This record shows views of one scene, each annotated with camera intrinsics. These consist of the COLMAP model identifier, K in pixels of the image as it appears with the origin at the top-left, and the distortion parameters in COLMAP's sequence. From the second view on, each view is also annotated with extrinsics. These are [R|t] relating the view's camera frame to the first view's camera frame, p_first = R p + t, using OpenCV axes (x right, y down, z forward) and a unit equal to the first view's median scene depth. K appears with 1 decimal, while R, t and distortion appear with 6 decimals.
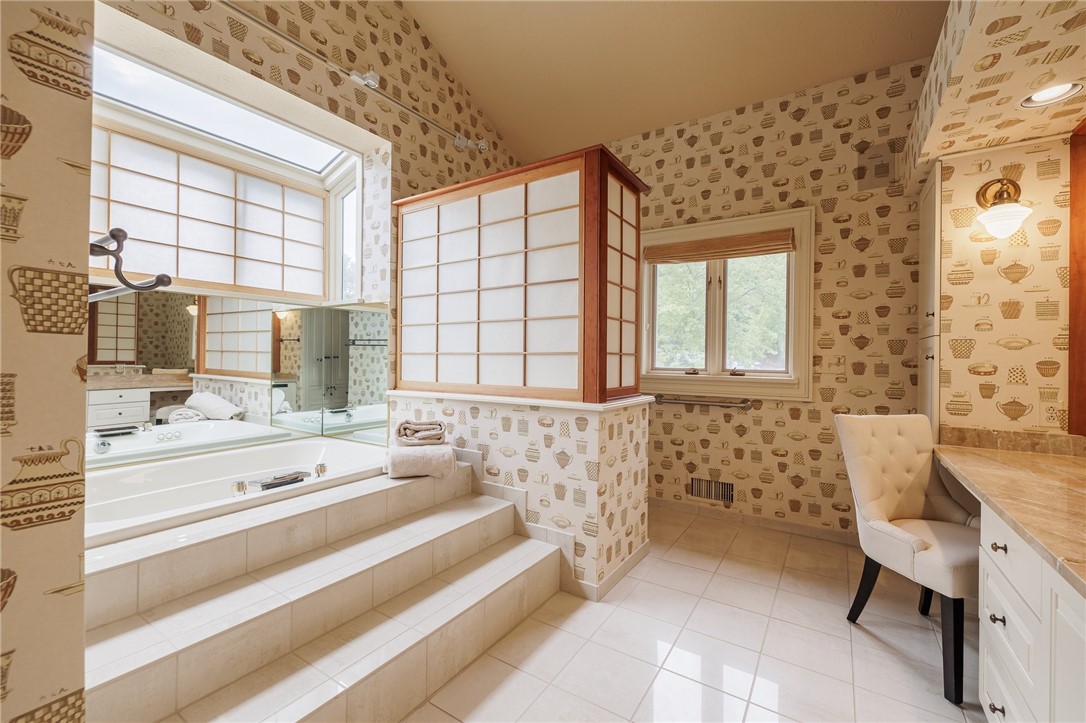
lens RADIAL K [[456.4, 0, 541.6], [0, 456.4, 358.2], [0, 0, 1]] dist [0.001112, -0.000901]
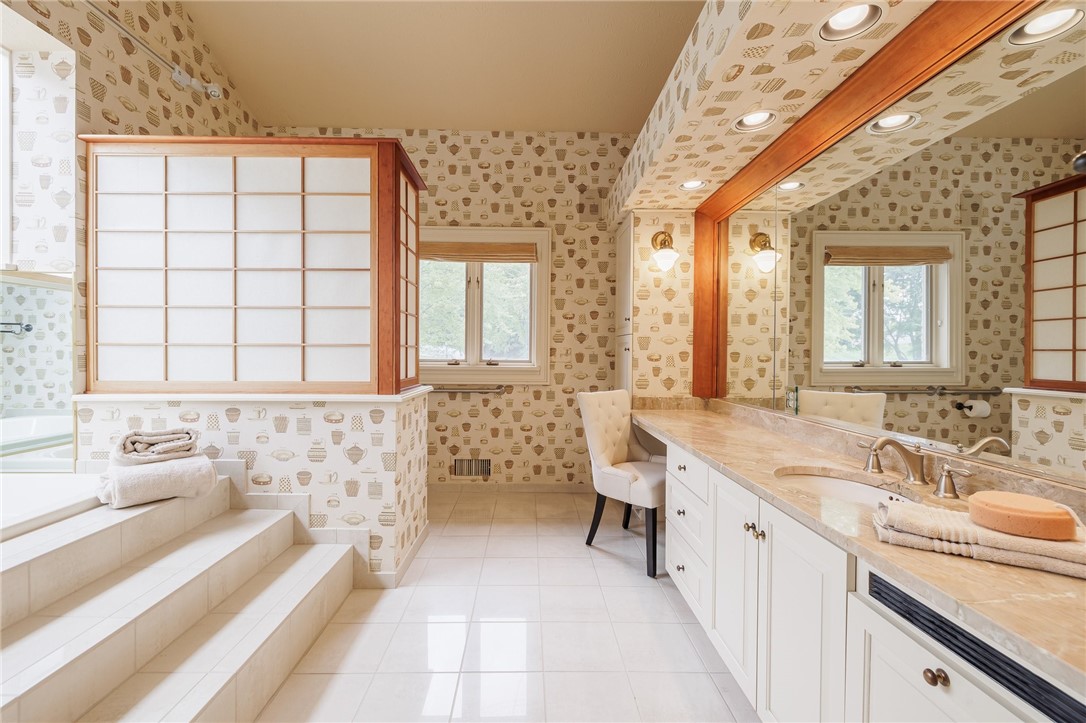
lens RADIAL K [[456.4, 0, 538.3], [0, 456.4, 358.4], [0, 0, 1]] dist [0.001112, -0.000901]
pose [[0.824386, -0.011607, 0.565909, -0.162179], [0.001393, 0.999828, 0.018477, -0.000305], [-0.566026, -0.014444, 0.824261, -0.015949]]
